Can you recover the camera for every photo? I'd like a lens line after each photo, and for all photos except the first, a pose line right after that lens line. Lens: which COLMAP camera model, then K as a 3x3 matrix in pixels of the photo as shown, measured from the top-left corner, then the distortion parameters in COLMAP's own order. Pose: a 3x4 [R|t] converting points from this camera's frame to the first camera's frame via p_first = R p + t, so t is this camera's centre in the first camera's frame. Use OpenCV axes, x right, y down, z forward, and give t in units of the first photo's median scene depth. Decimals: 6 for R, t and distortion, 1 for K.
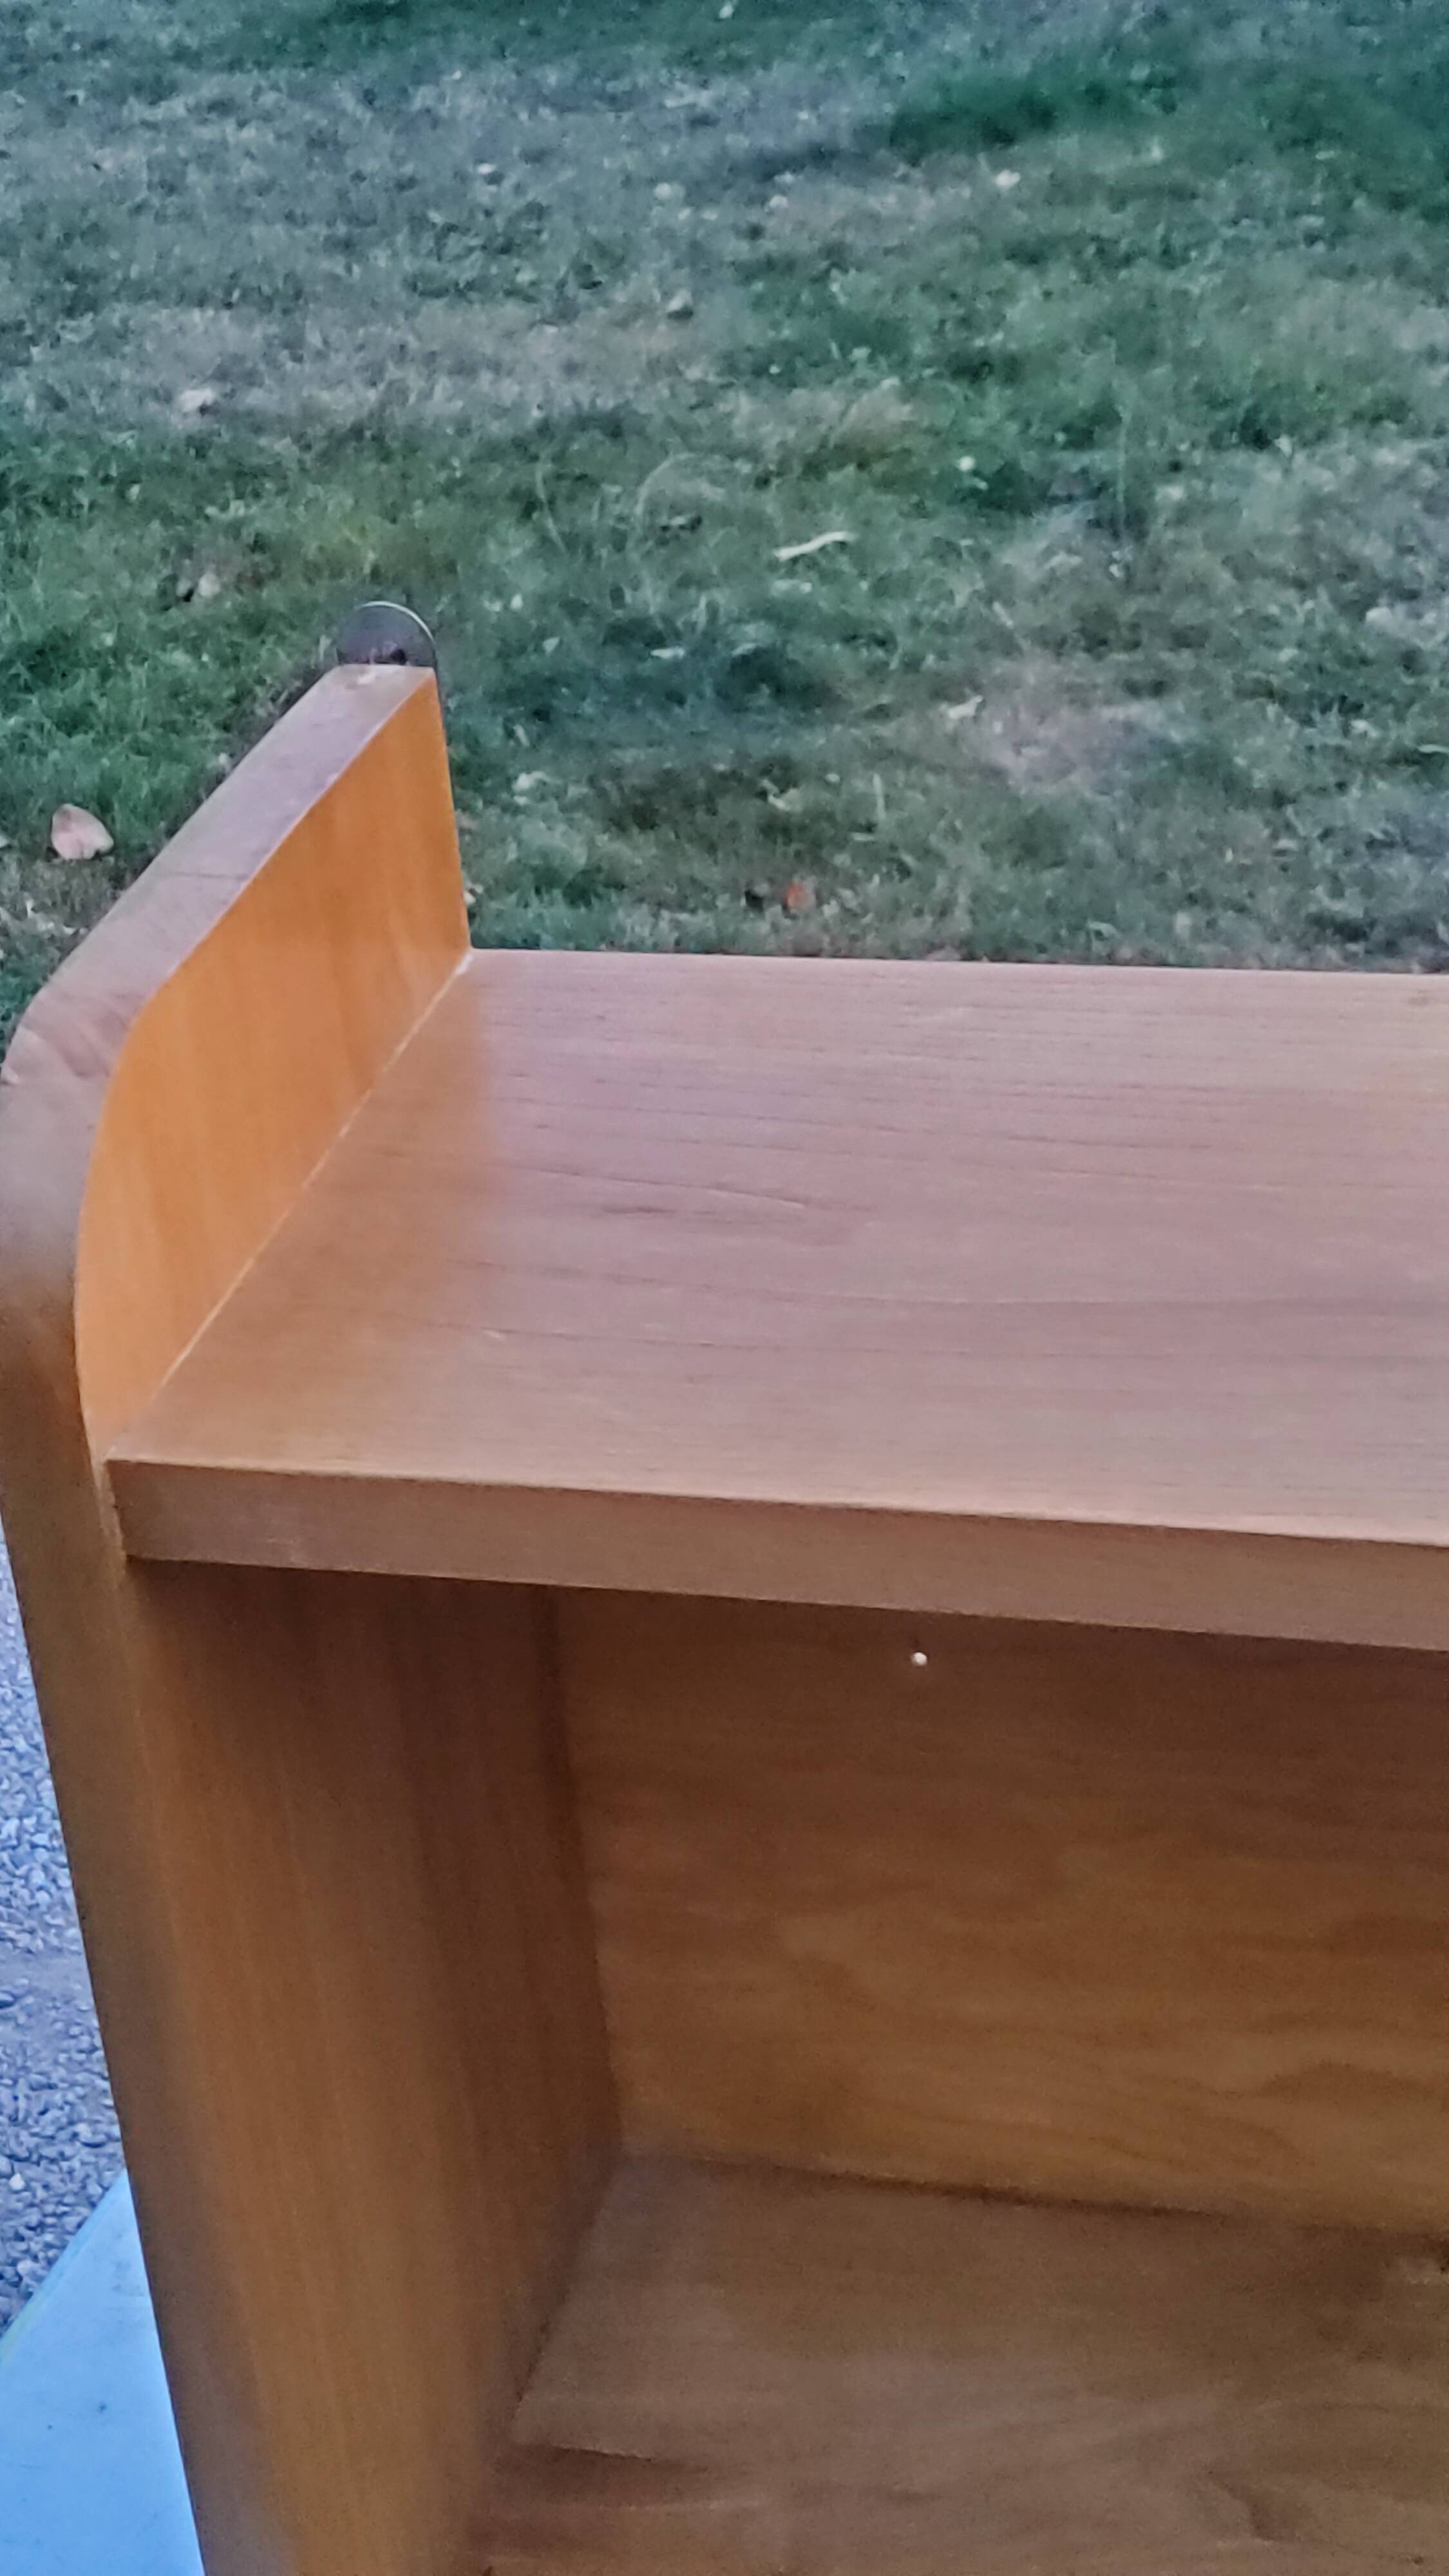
lens RADIAL K [[3873.4, 0, 746.6], [0, 3873.4, 1313.7], [0, 0, 1]] dist [0.118105, 0.000000]
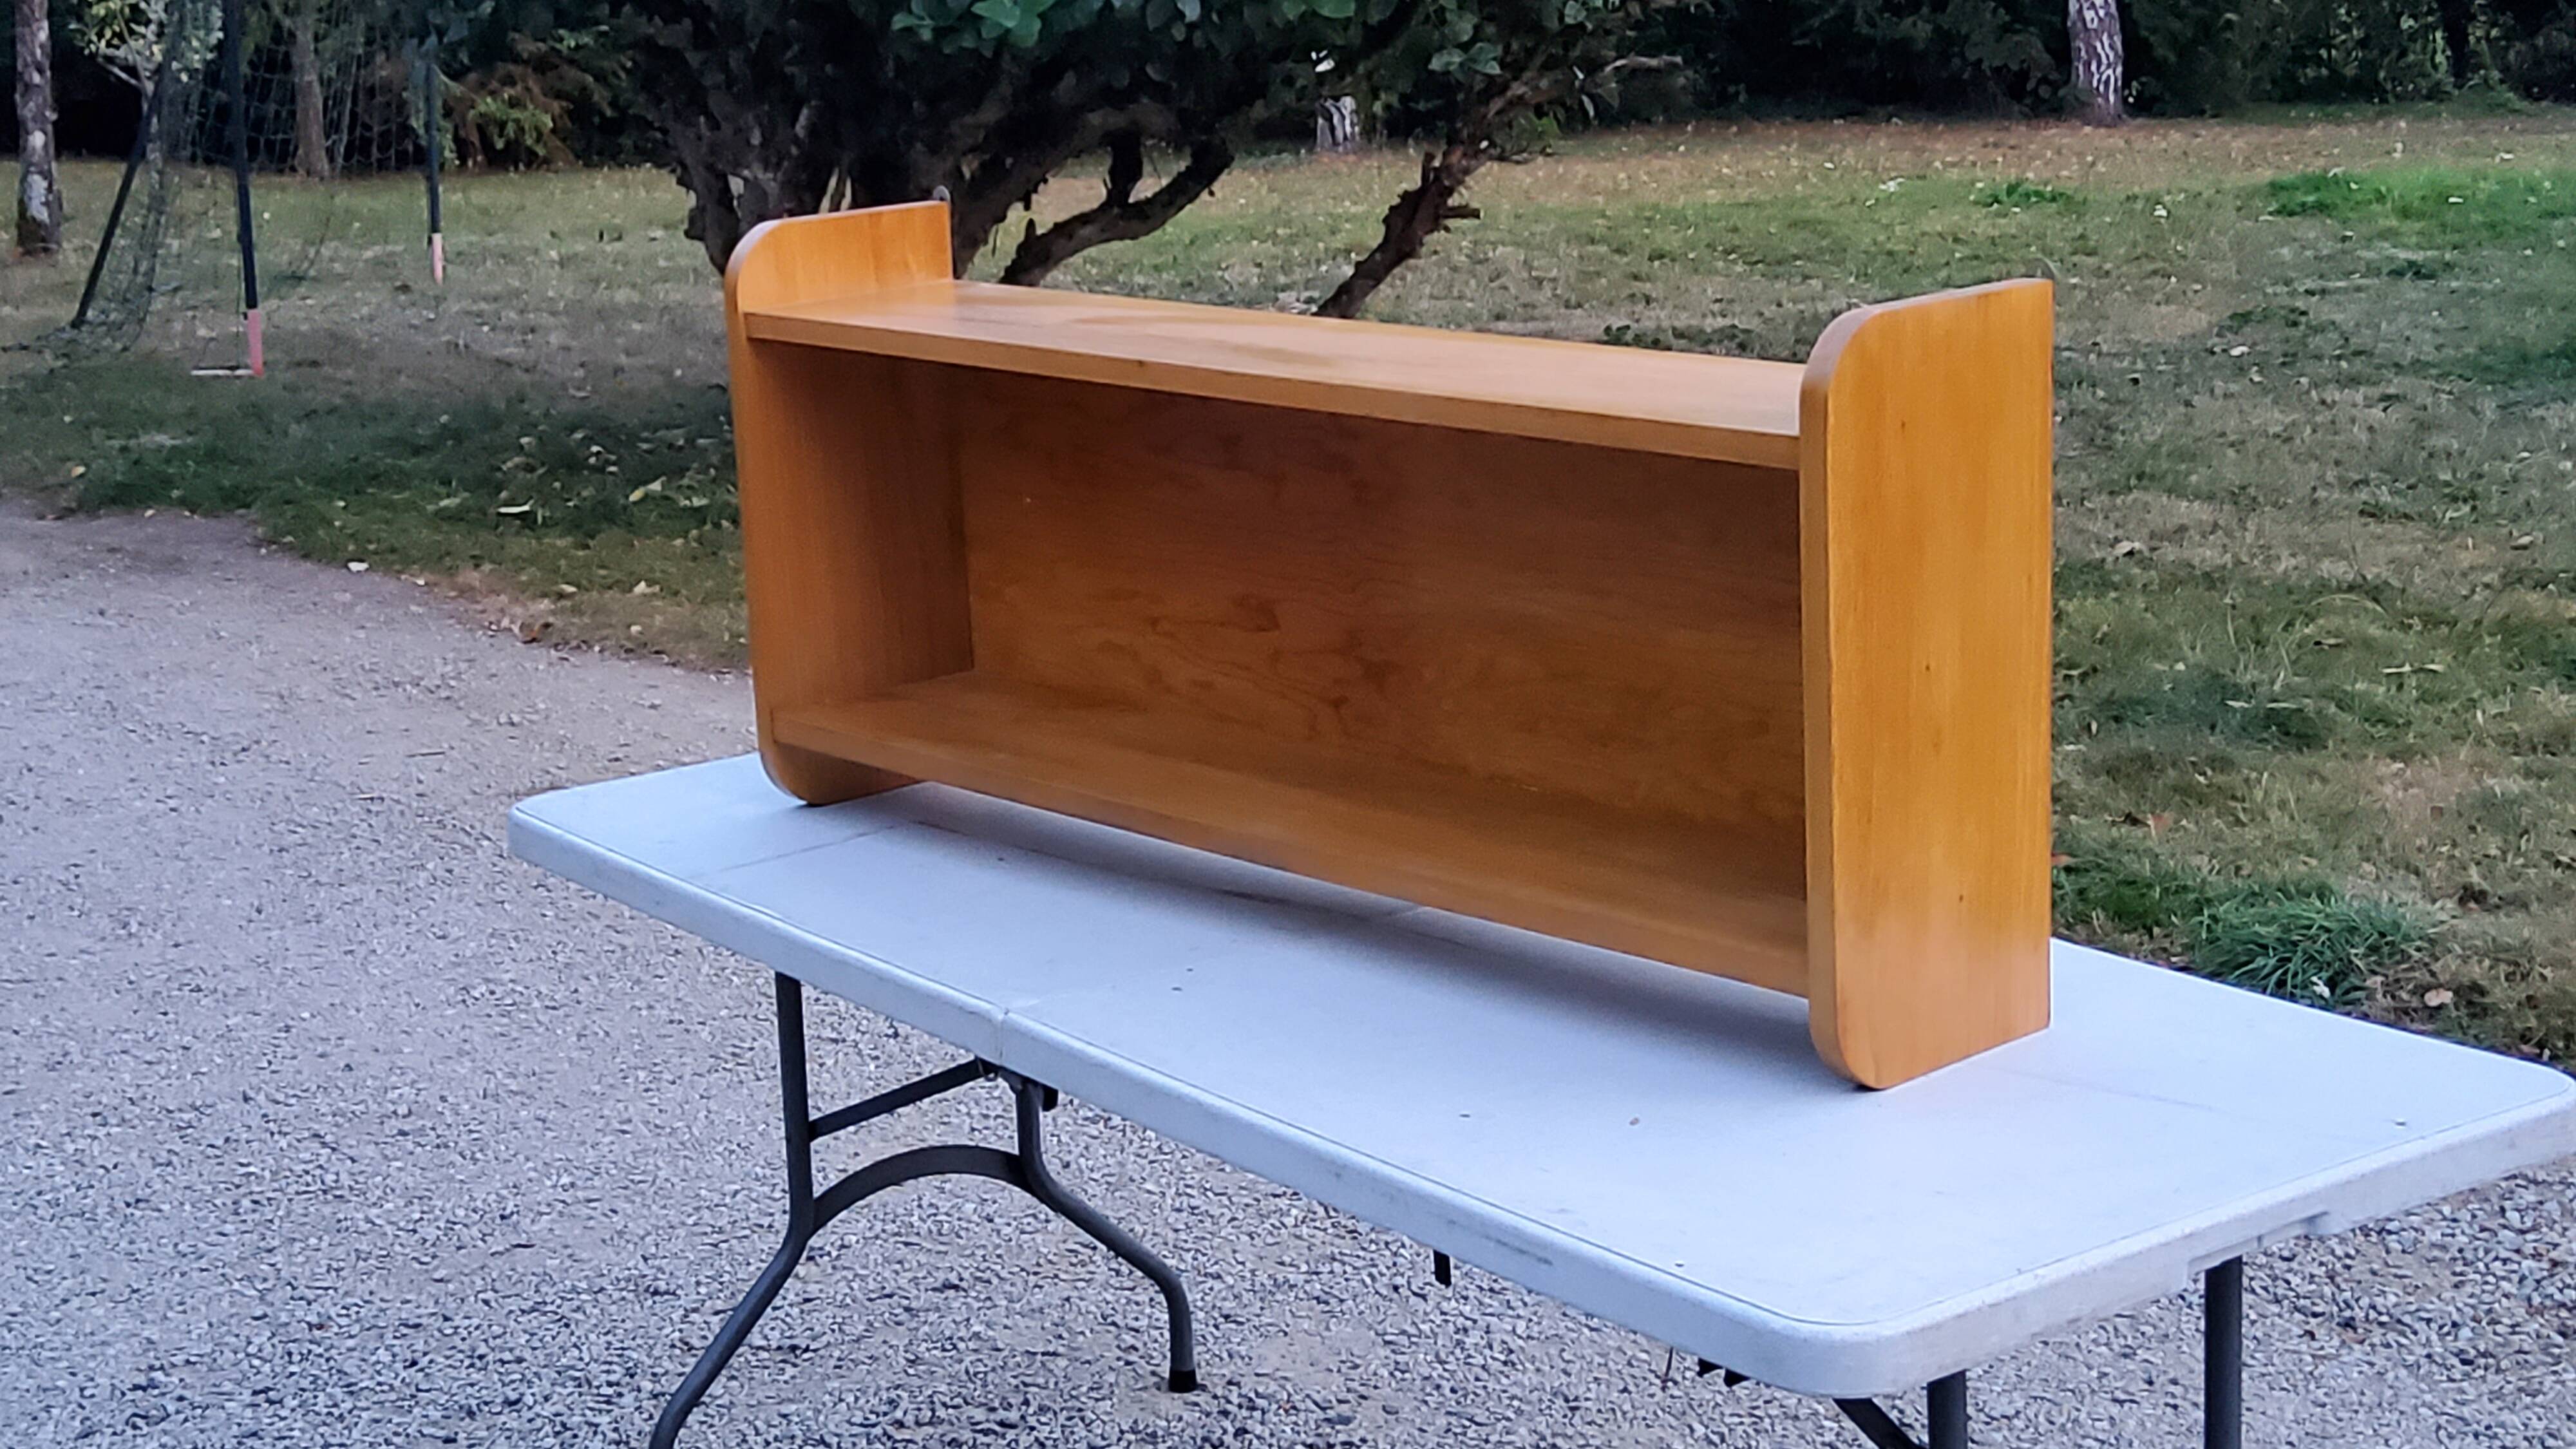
lens RADIAL K [[3873.4, 0, 1218.2], [0, 3873.4, 714.5], [0, 0, 1]] dist [0.118105, 0.000000]
pose [[0.824414, 0.166386, -0.540977, 0.411561], [-0.289116, 0.945503, -0.149789, 0.145585], [0.486573, 0.279893, 0.827591, -0.344626]]
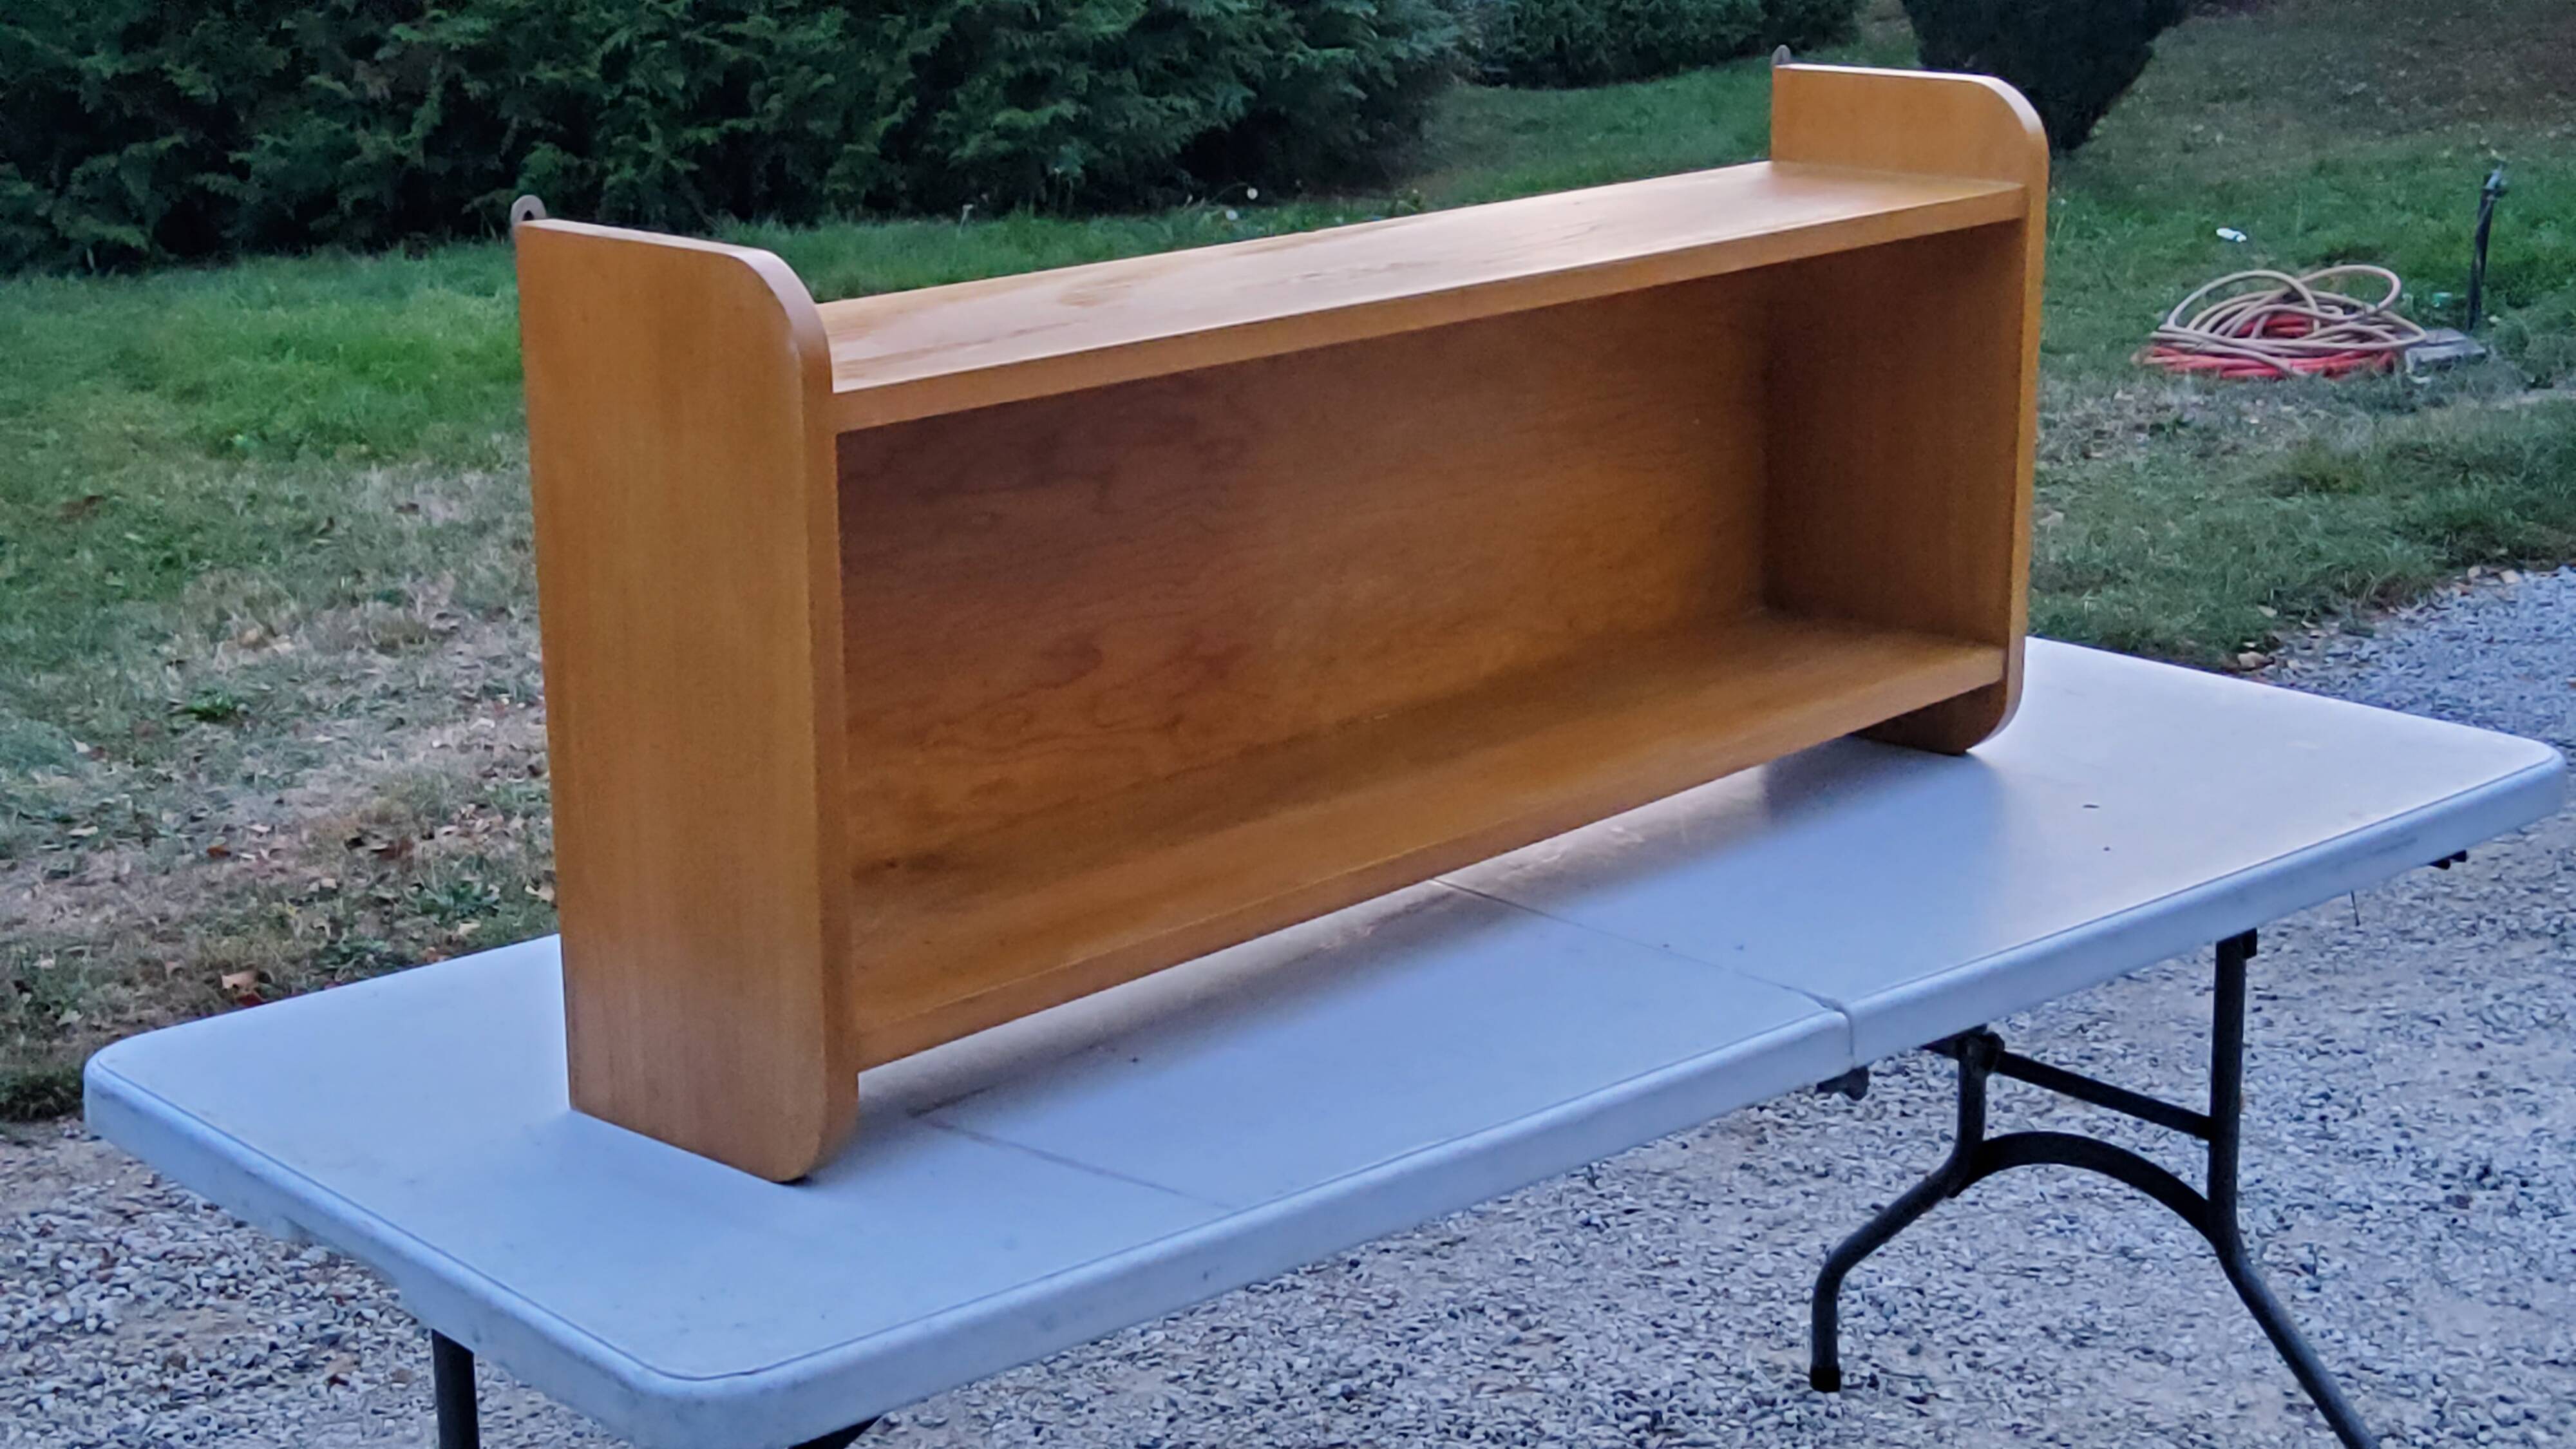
lens RADIAL K [[3873.4, 0, 1294.3], [0, 3873.4, 730.0], [0, 0, 1]] dist [0.118105, 0.000000]
pose [[0.473898, -0.157152, 0.866444, -0.353776], [0.397178, 0.916321, -0.051037, 0.076963], [-0.785920, 0.368318, 0.496660, -0.081685]]
